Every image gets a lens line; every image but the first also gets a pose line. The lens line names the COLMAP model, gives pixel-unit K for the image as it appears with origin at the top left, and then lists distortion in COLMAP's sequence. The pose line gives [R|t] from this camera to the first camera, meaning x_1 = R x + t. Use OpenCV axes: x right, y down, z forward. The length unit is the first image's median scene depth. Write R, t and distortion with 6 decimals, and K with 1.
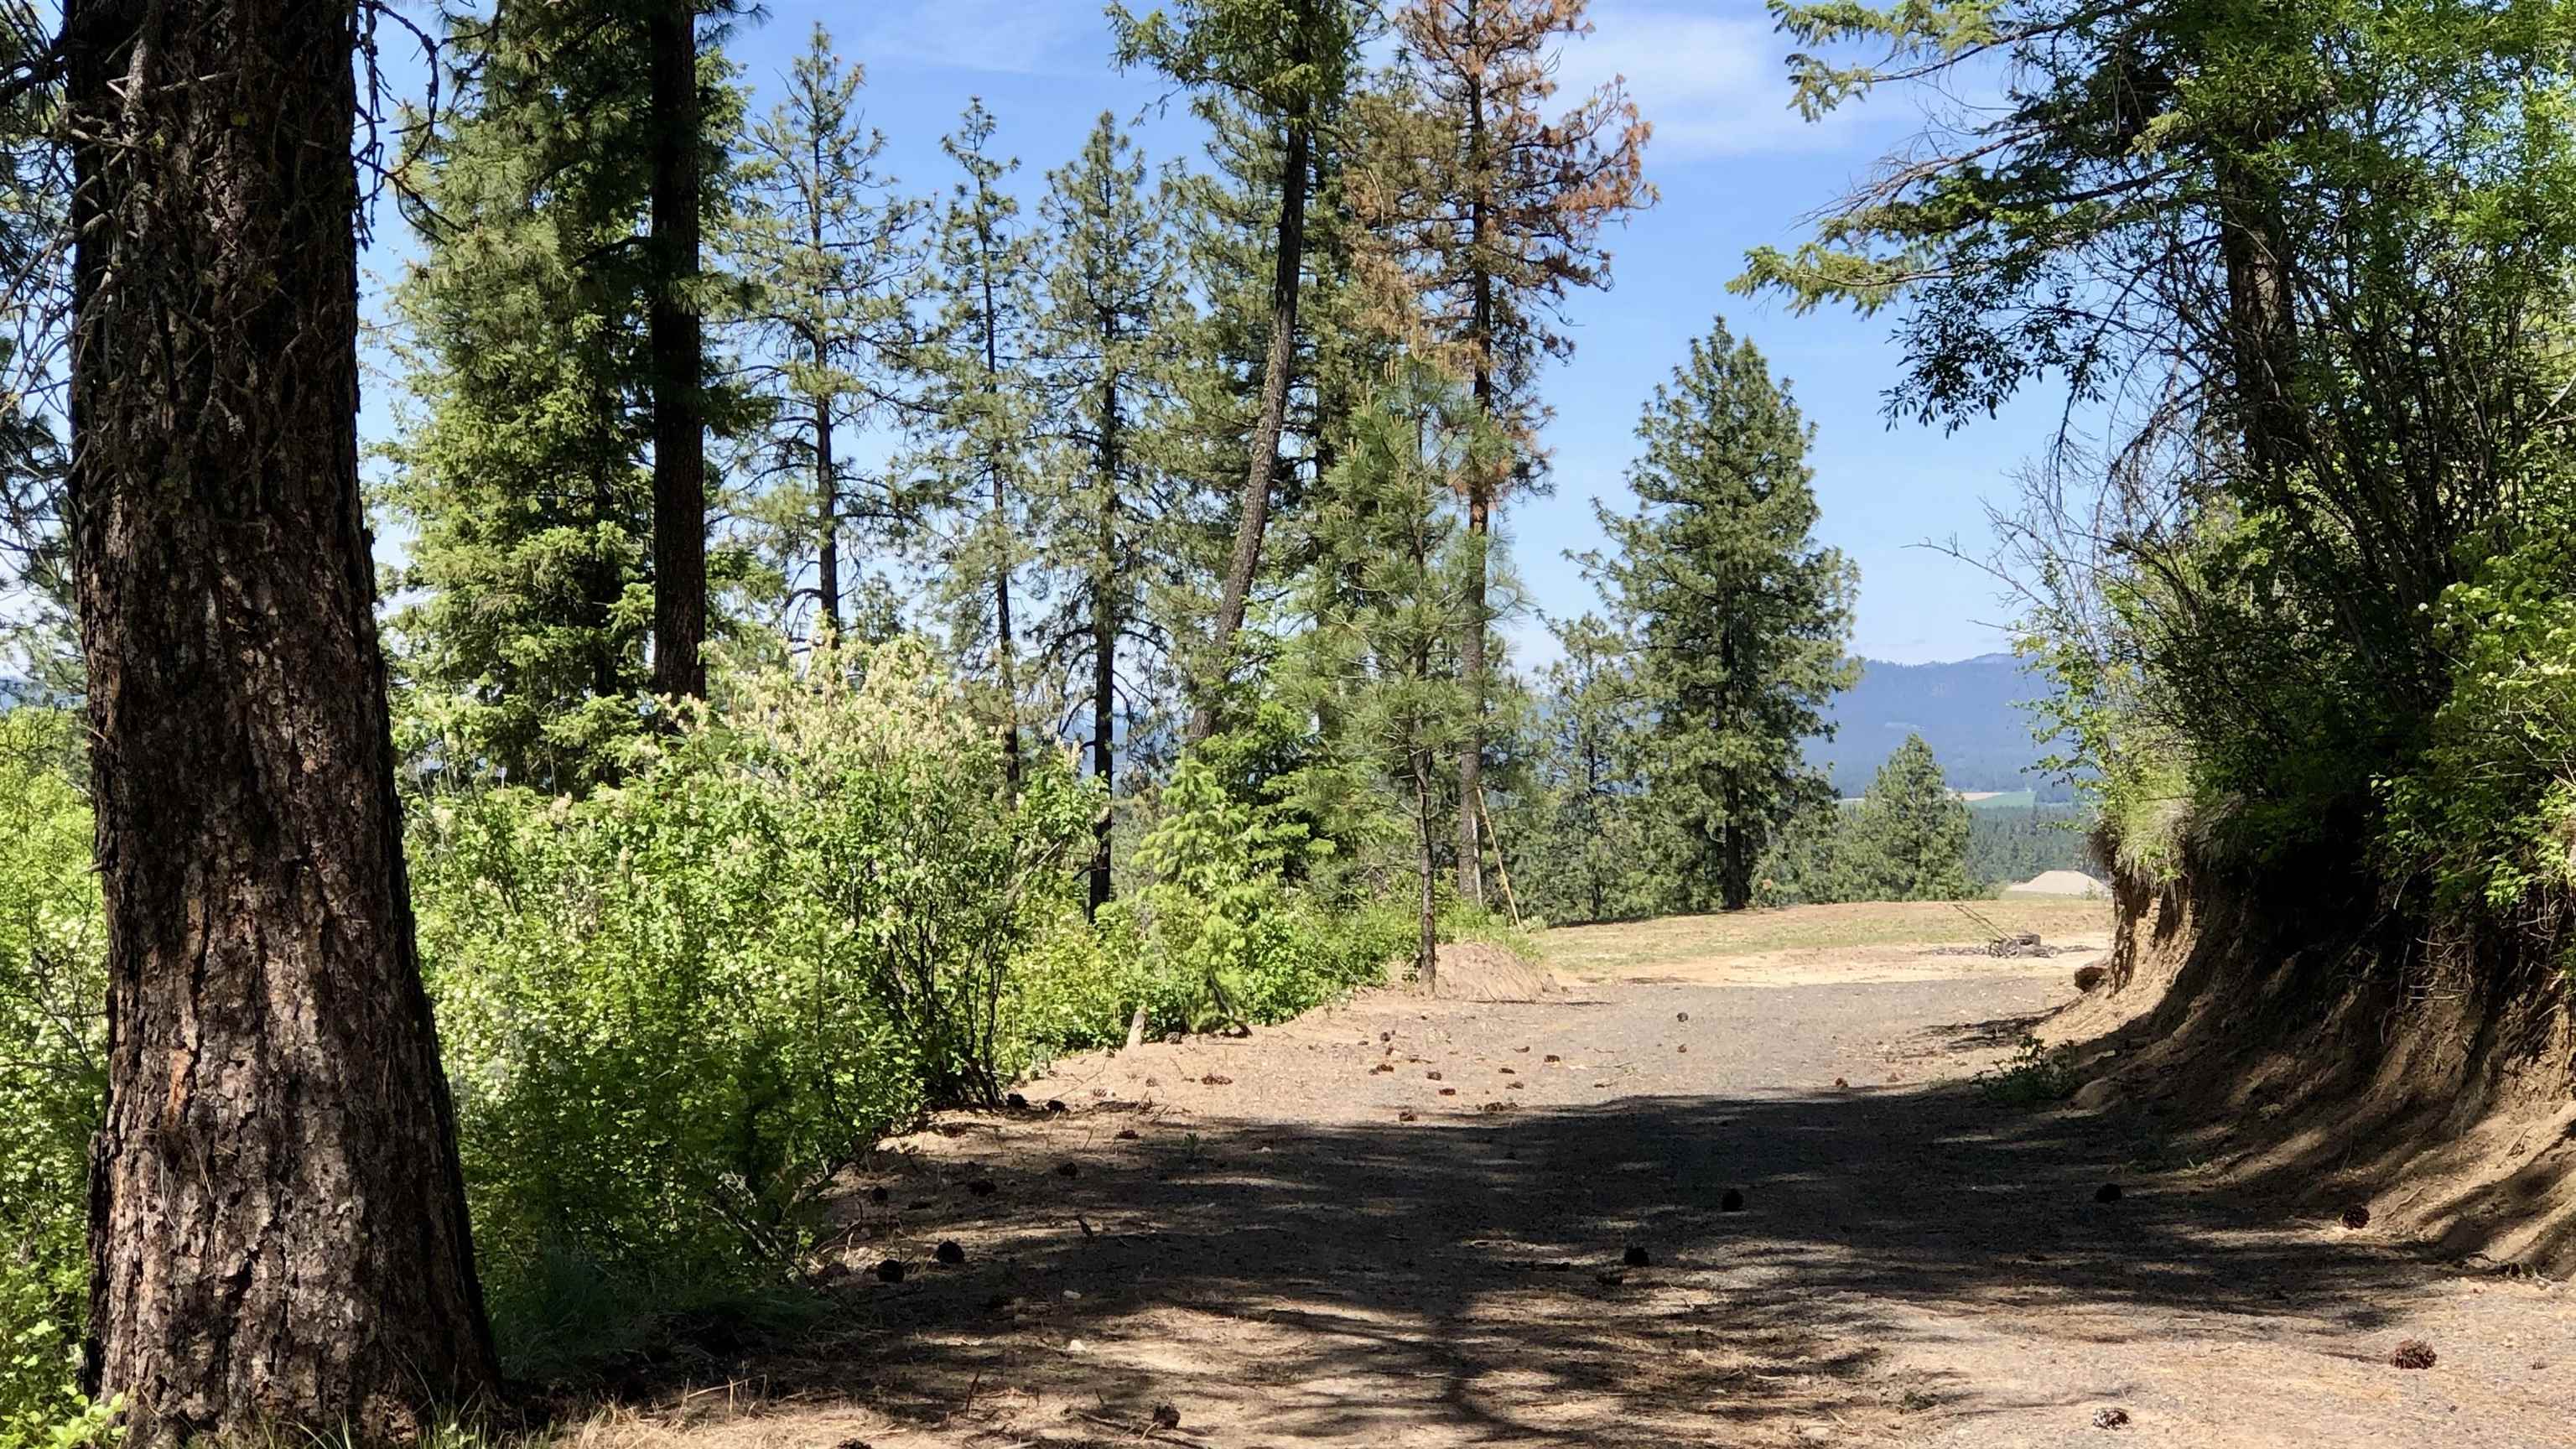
lens RADIAL K [[5121.6, 0, 1292.1], [0, 5121.6, 586.3], [0, 0, 1]] dist [-0.161382, 1.730038]
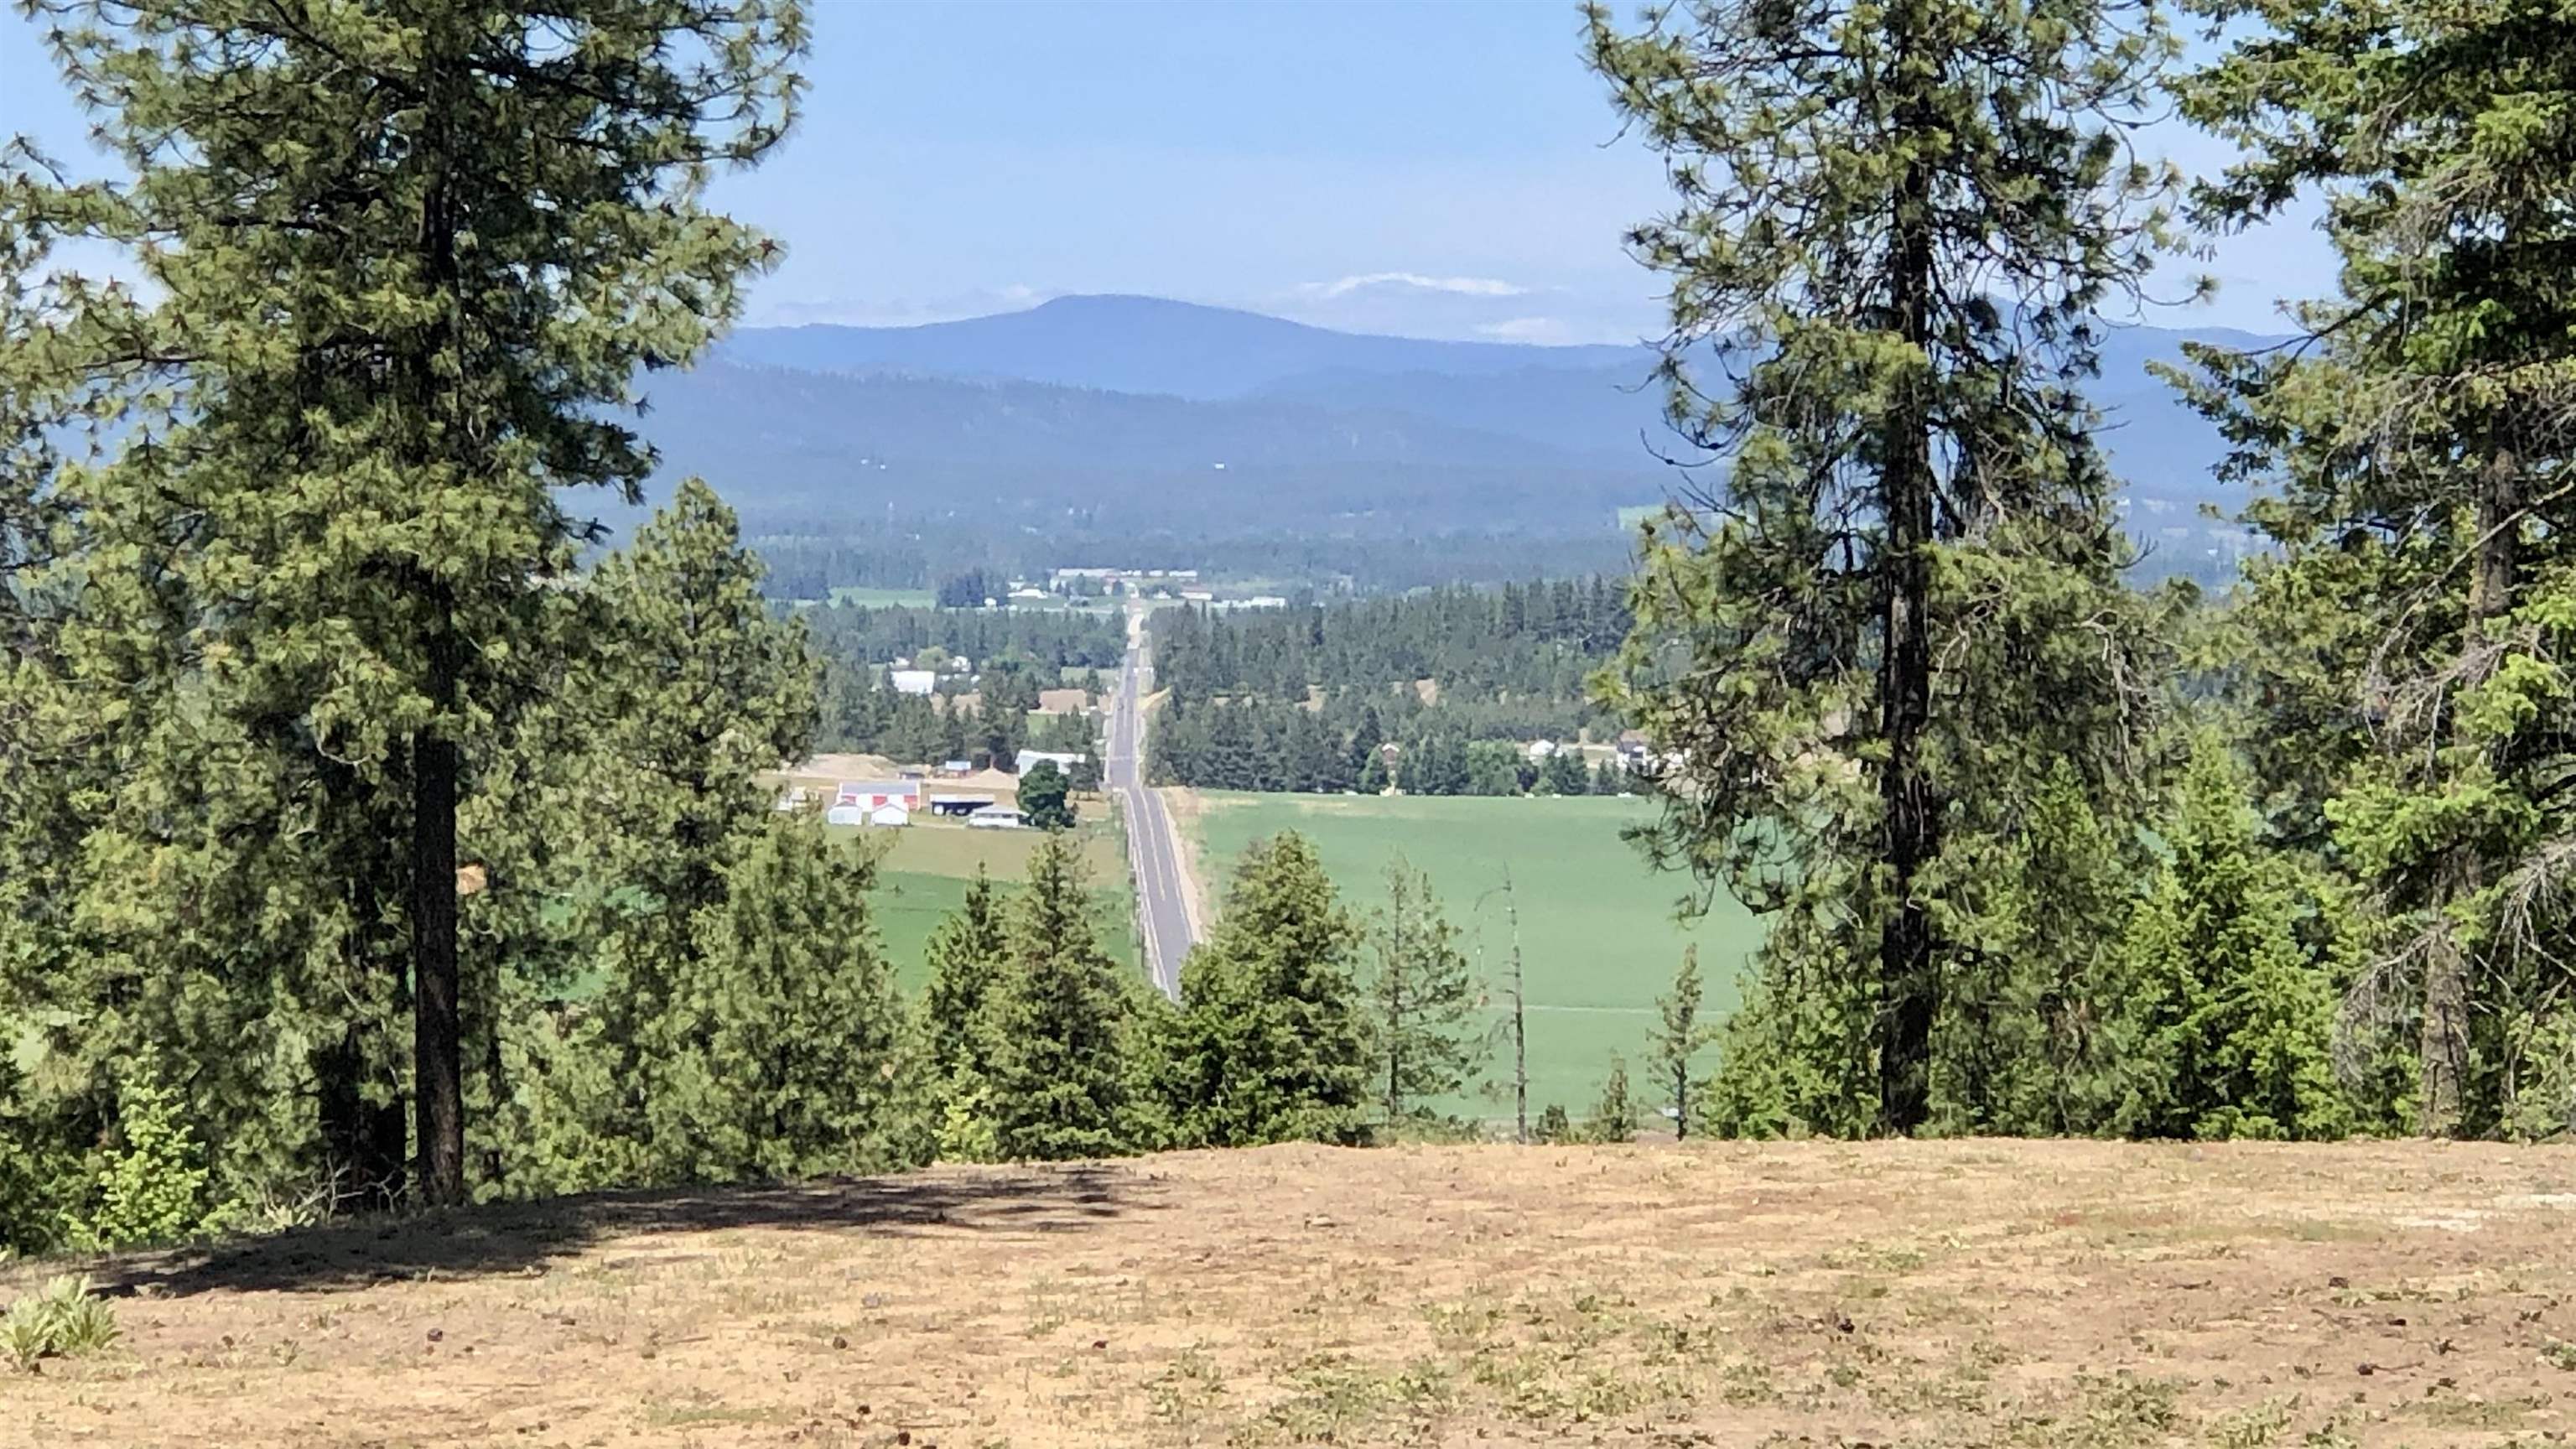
lens RADIAL K [[9610.3, 0, 1288.0], [0, 9610.3, 724.5], [0, 0, 1]] dist [0.028027, 1.203011]
pose [[0.978055, 0.021585, 0.207224, 0.019450], [-0.033137, 0.998075, 0.052433, 0.027231], [-0.205693, -0.058149, 0.976887, 0.992791]]
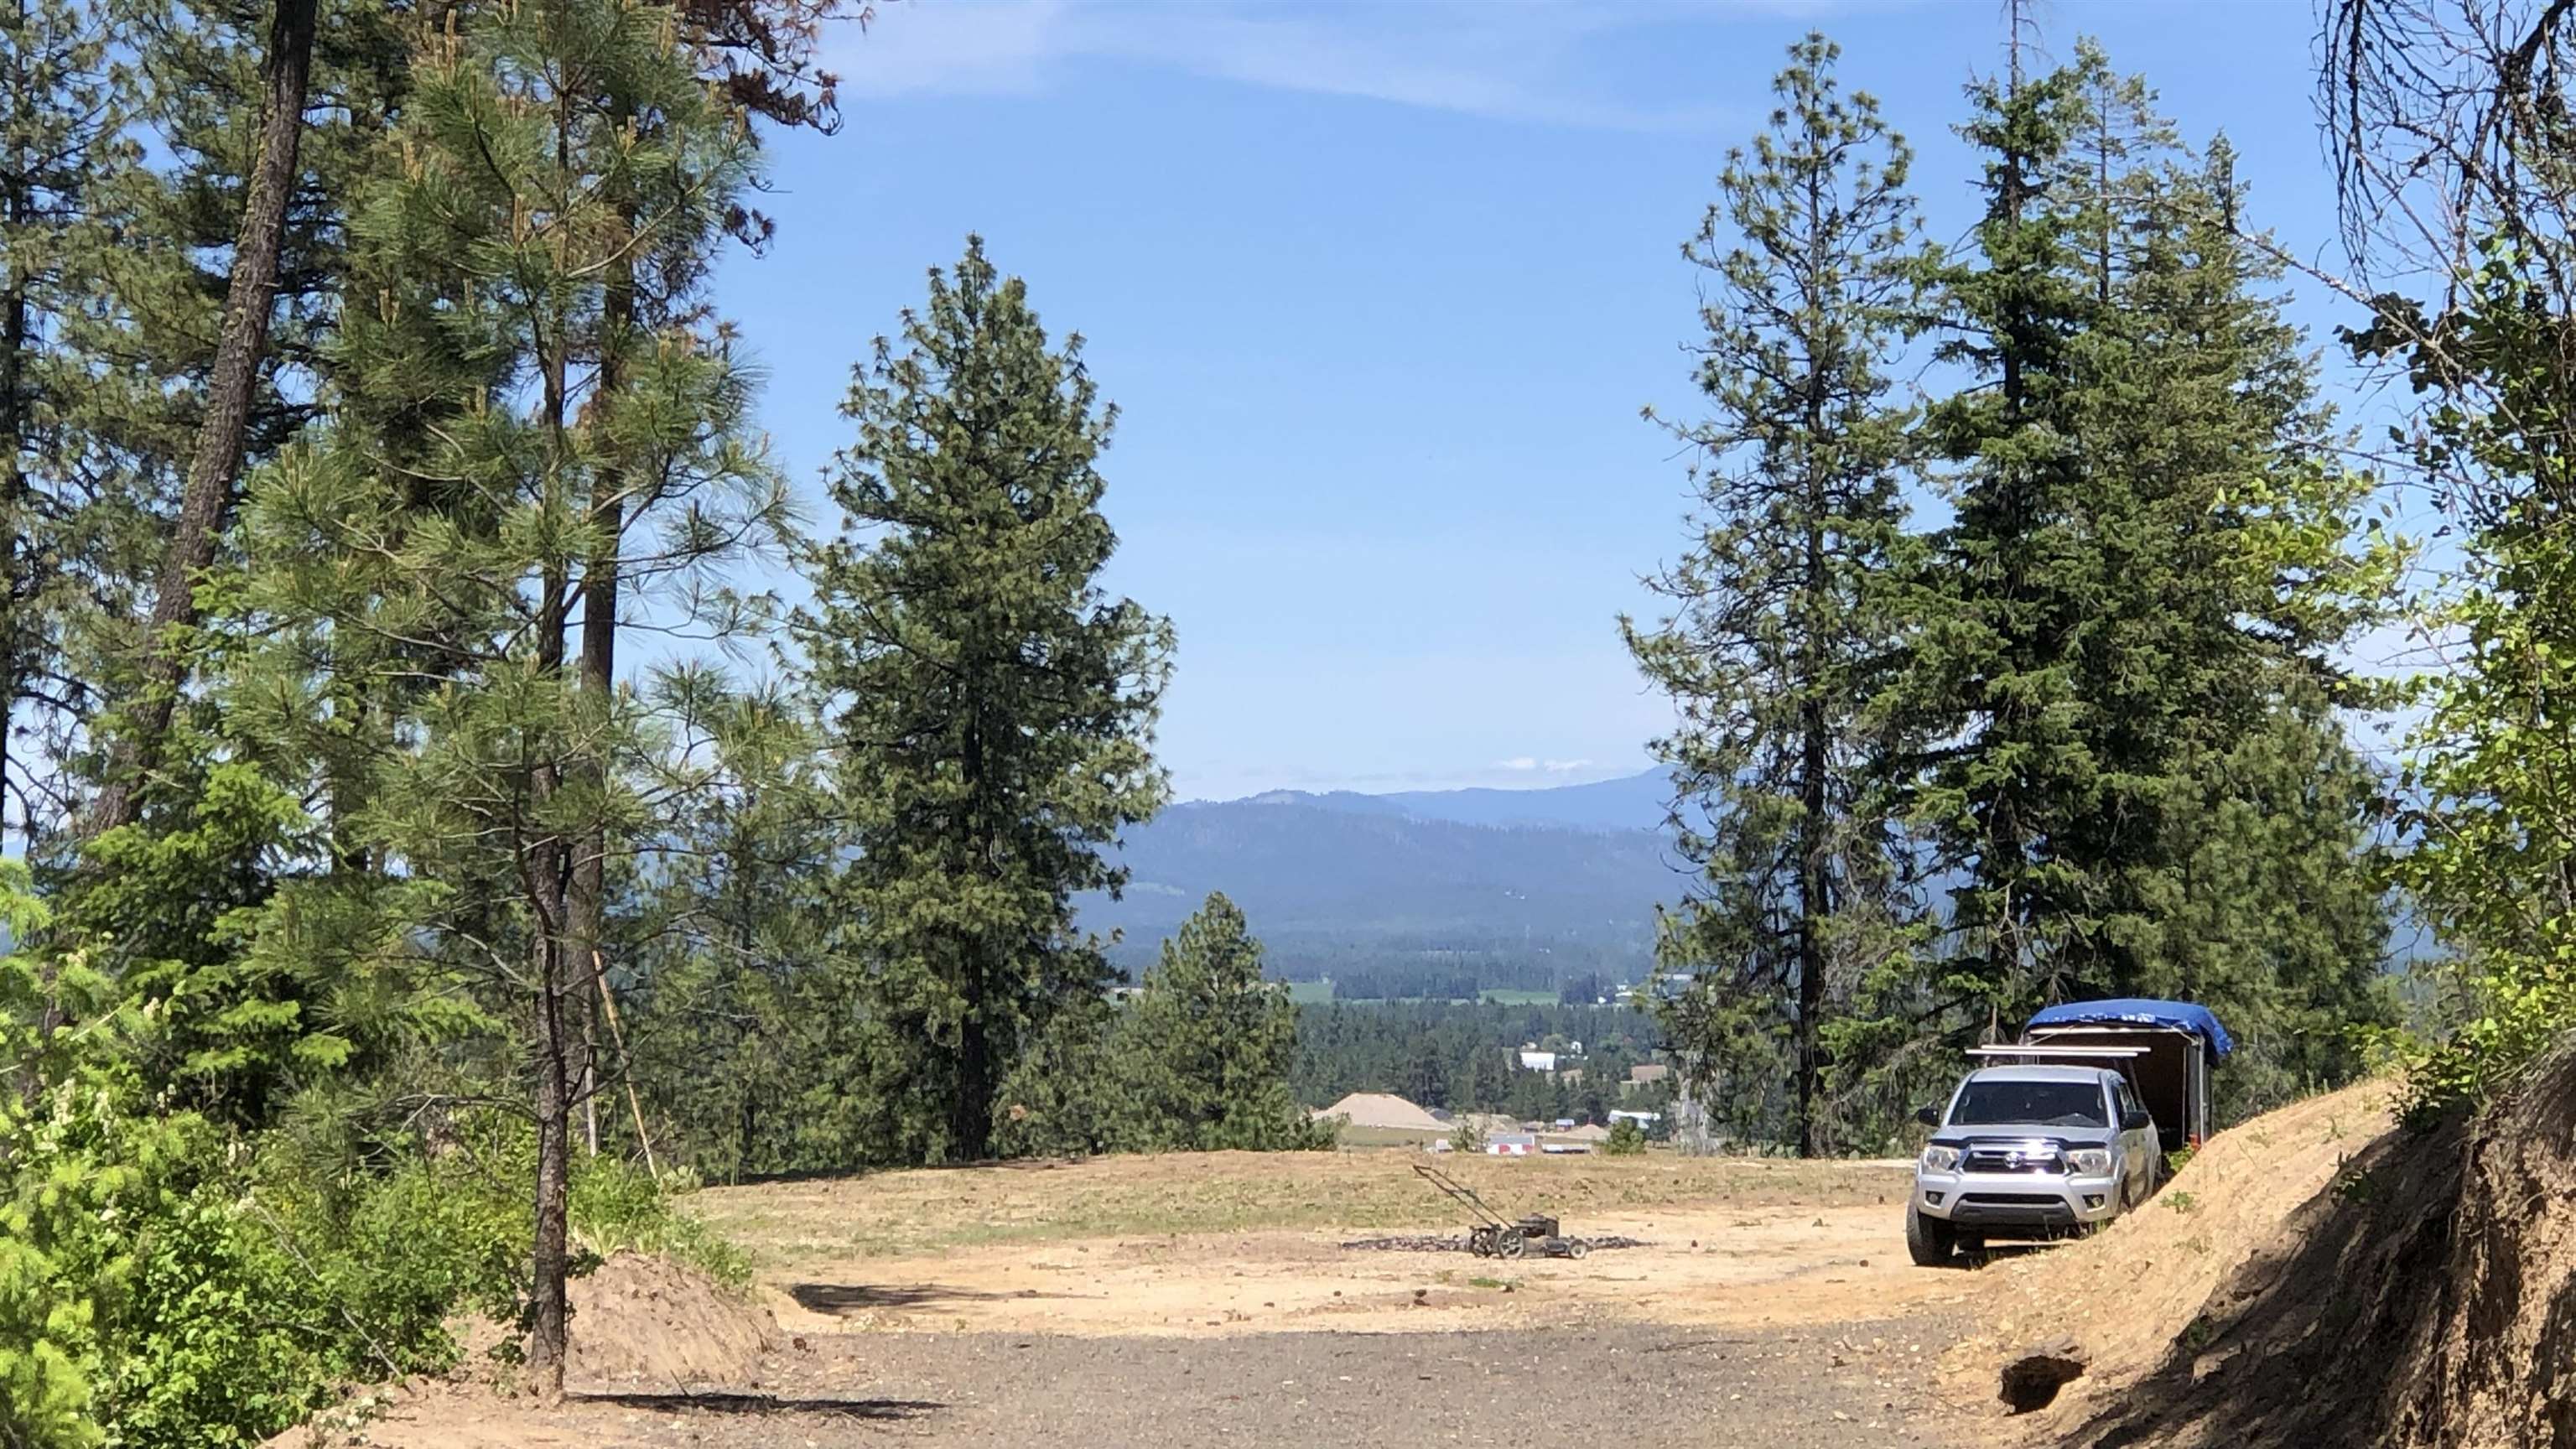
lens RADIAL K [[7173.5, 0, 1288.3], [0, 7173.5, 417.0], [0, 0, 1]] dist [-0.119728, 0.551909]
pose [[0.990399, 0.030496, 0.134833, 0.002945], [-0.025469, 0.998920, -0.038852, 0.012960], [-0.135872, 0.035045, 0.990106, 0.271619]]
